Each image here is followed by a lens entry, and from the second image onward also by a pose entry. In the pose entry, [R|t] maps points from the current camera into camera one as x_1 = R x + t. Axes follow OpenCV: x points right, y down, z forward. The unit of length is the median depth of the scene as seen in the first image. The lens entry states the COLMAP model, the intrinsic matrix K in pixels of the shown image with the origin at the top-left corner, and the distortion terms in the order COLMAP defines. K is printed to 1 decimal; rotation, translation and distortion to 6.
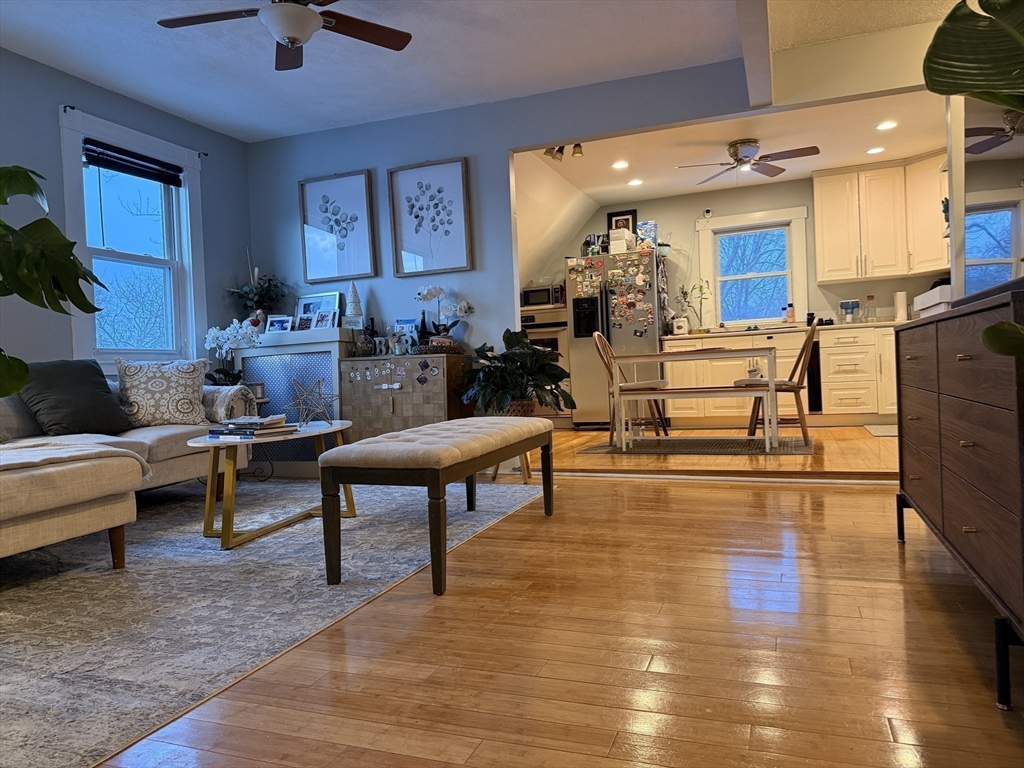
lens RADIAL K [[715.5, 0, 507.0], [0, 715.5, 385.4], [0, 0, 1]] dist [0.080568, -0.106324]
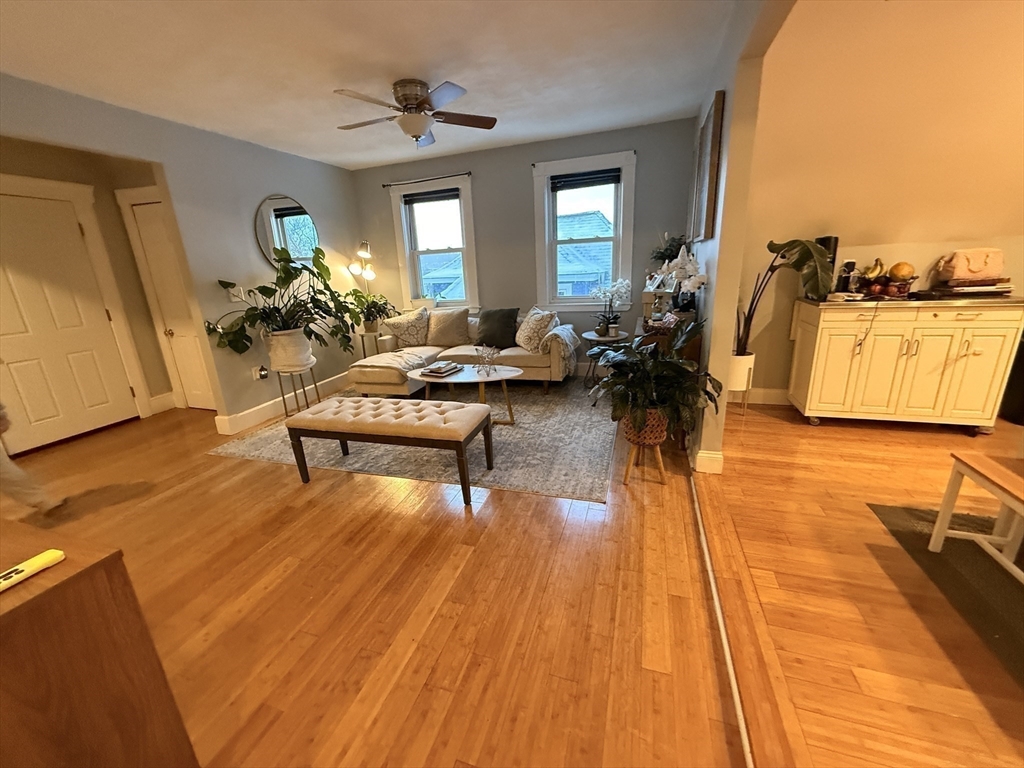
lens RADIAL K [[408.0, 0, 510.4], [0, 408.0, 384.9], [0, 0, 1]] dist [-0.002565, 0.001743]
pose [[0.055329, 0.321341, -0.945346, 0.456192], [0.028759, 0.945890, 0.323209, -0.160666], [0.998054, -0.045070, 0.043094, 0.733669]]
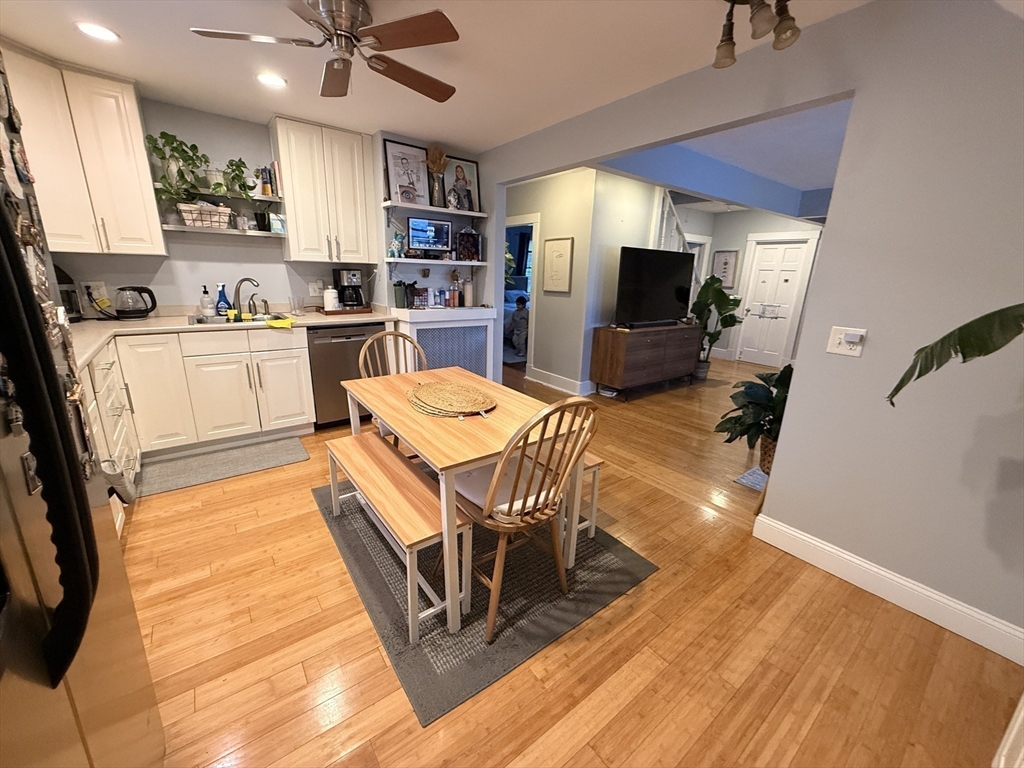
lens RADIAL K [[408.0, 0, 510.0], [0, 408.0, 385.8], [0, 0, 1]] dist [-0.002565, 0.001743]
pose [[-0.850445, -0.122687, 0.511558, 0.050076], [0.017375, 0.965344, 0.260403, -0.174674], [-0.525777, 0.230347, -0.818840, 1.491737]]
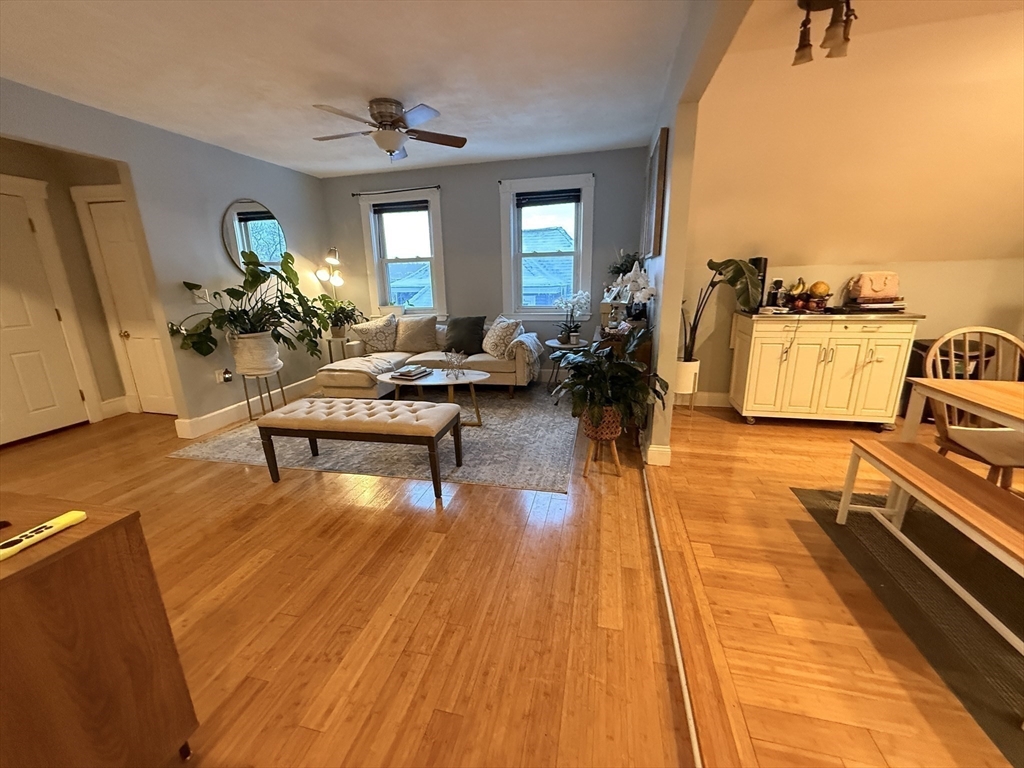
lens RADIAL K [[408.0, 0, 510.6], [0, 408.0, 385.0], [0, 0, 1]] dist [-0.002565, 0.001743]
pose [[0.138654, 0.295174, -0.945329, 0.494873], [-0.001700, 0.954619, 0.297825, -0.158553], [0.990339, -0.039687, 0.132863, 0.724928]]
